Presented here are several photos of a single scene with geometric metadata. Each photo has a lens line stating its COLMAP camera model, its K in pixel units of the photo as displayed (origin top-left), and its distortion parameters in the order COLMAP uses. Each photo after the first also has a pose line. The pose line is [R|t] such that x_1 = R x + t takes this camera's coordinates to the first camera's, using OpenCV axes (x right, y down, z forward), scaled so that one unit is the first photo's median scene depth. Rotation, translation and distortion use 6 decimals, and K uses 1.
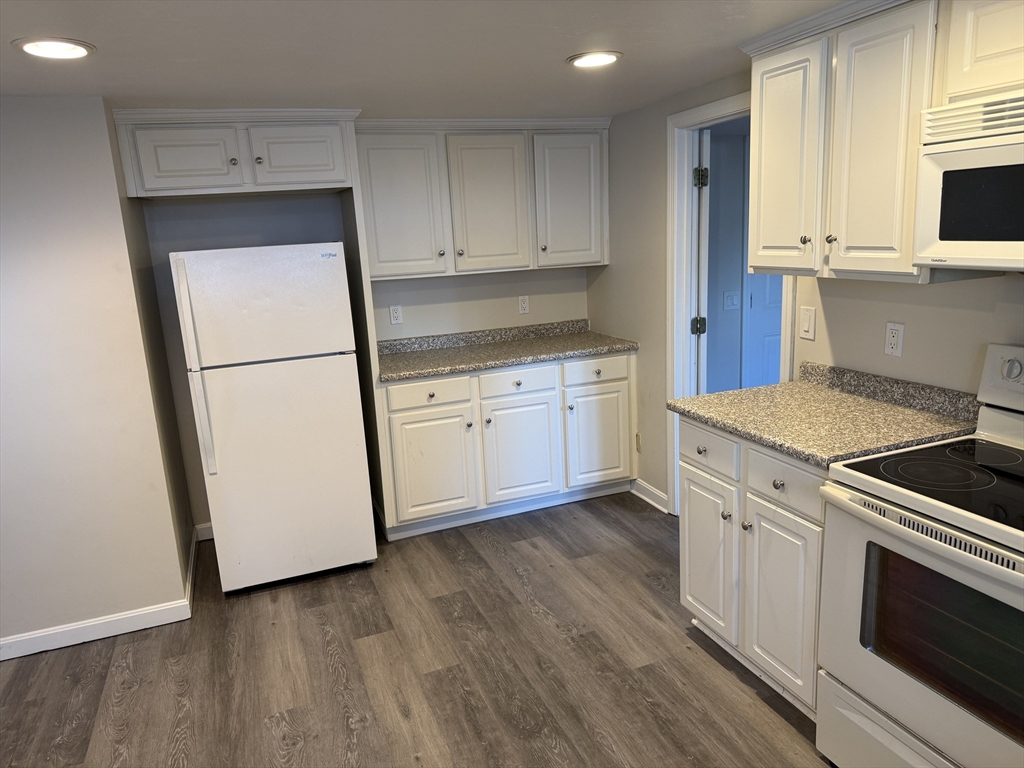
lens RADIAL K [[715.0, 0, 512.0], [0, 715.0, 384.0], [0, 0, 1]] dist [0.020913, -0.001383]
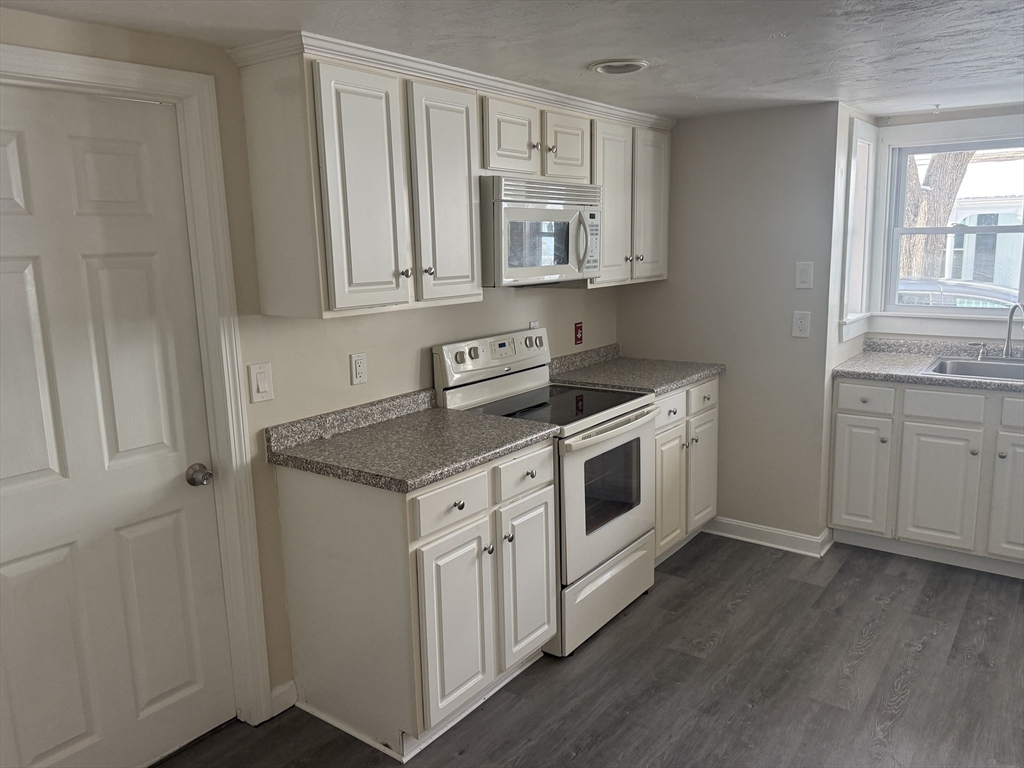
lens RADIAL K [[794.4, 0, 512.0], [0, 794.4, 384.0], [0, 0, 1]] dist [0.150602, -0.244646]
pose [[-0.539883, -0.080402, 0.837891, -0.911723], [0.226961, 0.944655, 0.236887, -0.396449], [-0.810564, 0.318060, -0.491755, 1.981753]]
